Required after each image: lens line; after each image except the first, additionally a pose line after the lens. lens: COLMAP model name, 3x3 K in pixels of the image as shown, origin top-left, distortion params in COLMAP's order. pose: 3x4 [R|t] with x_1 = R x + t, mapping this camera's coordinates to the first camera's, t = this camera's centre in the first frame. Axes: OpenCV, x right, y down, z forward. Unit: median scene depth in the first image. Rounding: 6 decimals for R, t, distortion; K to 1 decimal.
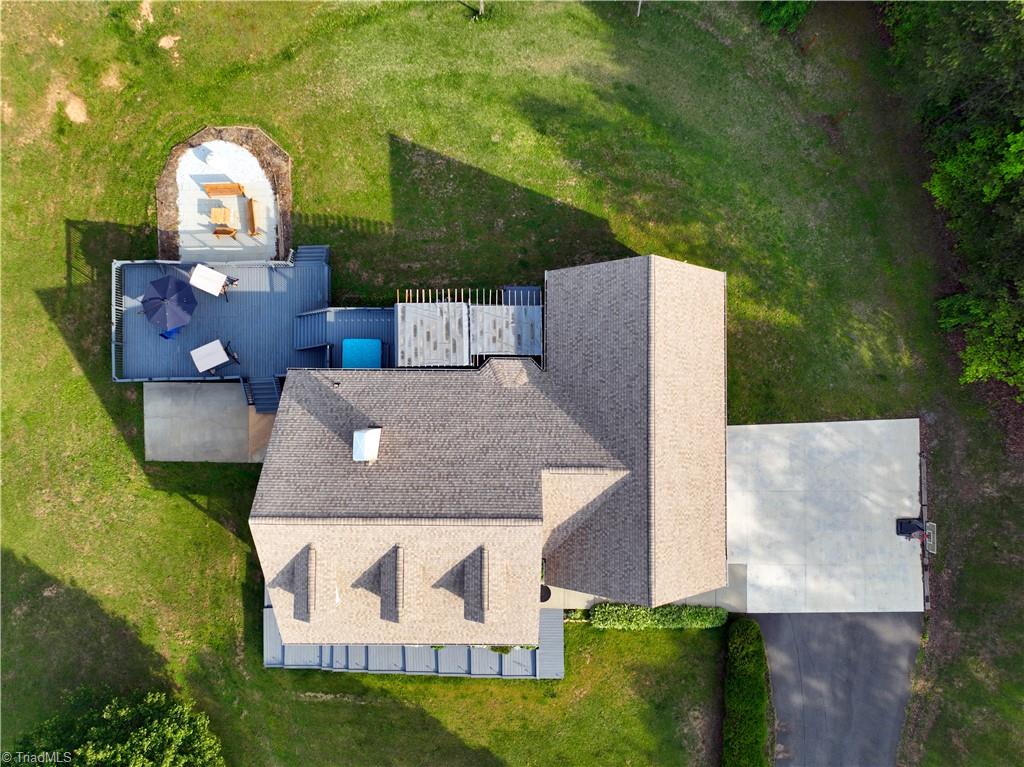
lens RADIAL K [[719.1, 0, 512.0], [0, 719.1, 383.5], [0, 0, 1]] dist [0.006370, 0.007007]
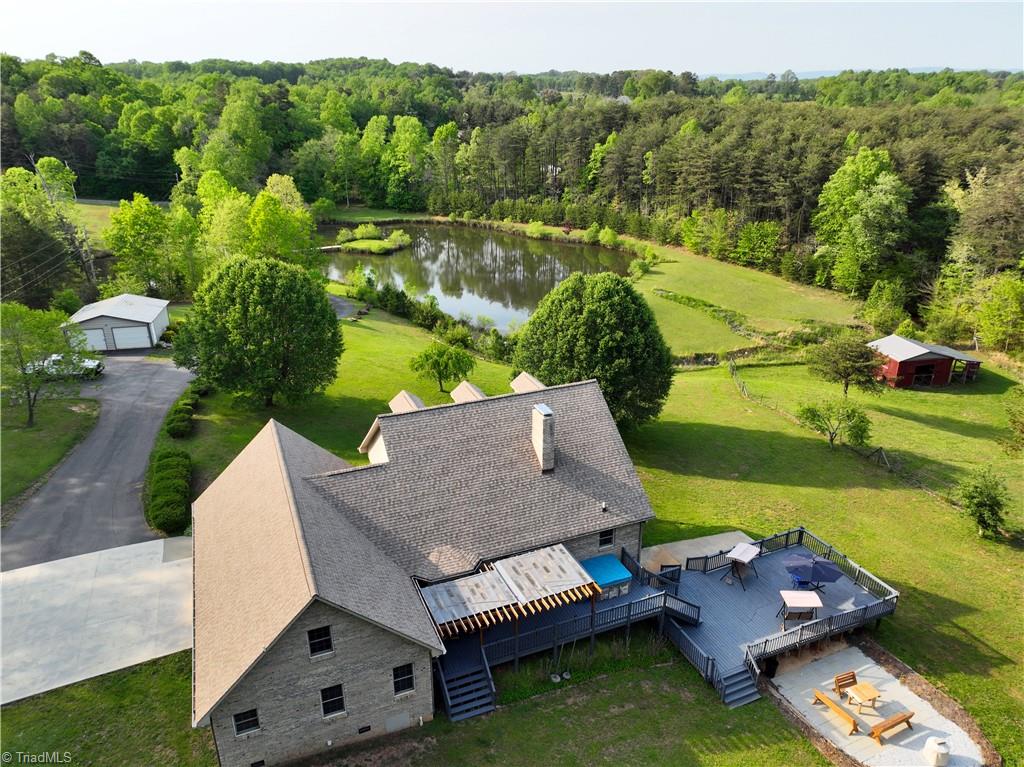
lens RADIAL K [[719.1, 0, 512.0], [0, 719.1, 383.5], [0, 0, 1]] dist [0.006370, 0.007007]
pose [[-0.924749, 0.150735, -0.349454, 0.206870], [-0.379547, -0.297728, 0.875958, -0.776869], [0.027995, 0.942676, 0.332534, 0.473961]]
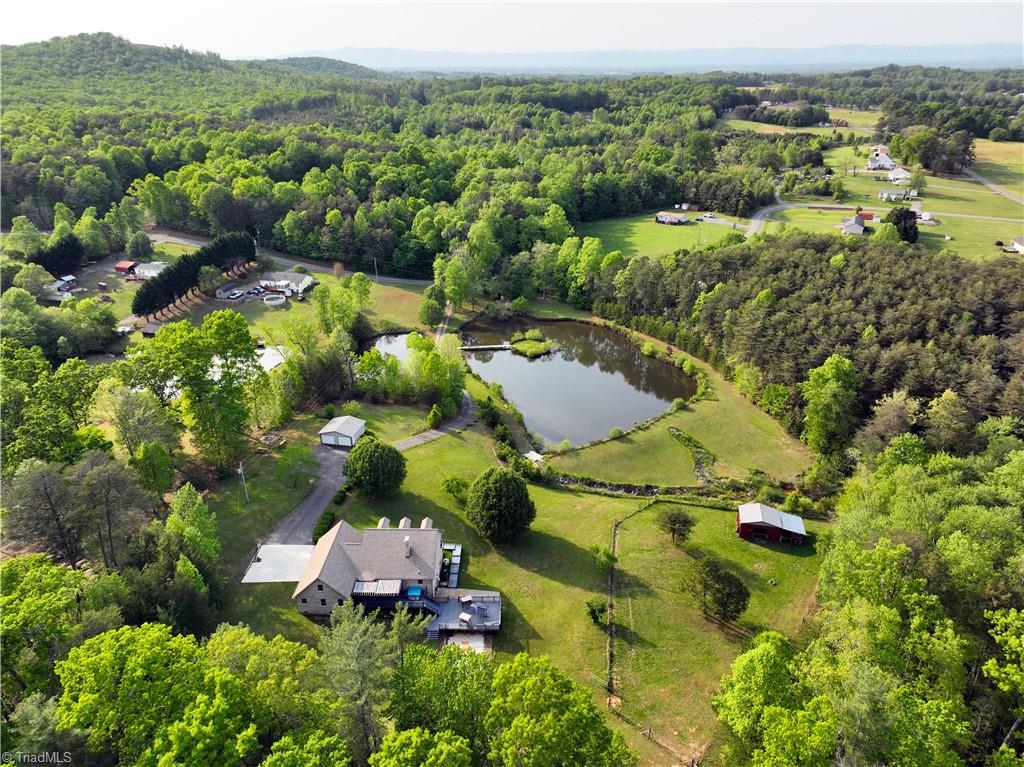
lens RADIAL K [[719.1, 0, 512.0], [0, 719.1, 383.5], [0, 0, 1]] dist [0.006370, 0.007007]
pose [[-0.999367, -0.000523, 0.035569, -0.786051], [0.033478, -0.351895, 0.935441, -2.755938], [0.012028, 0.936039, 0.351690, -0.985264]]
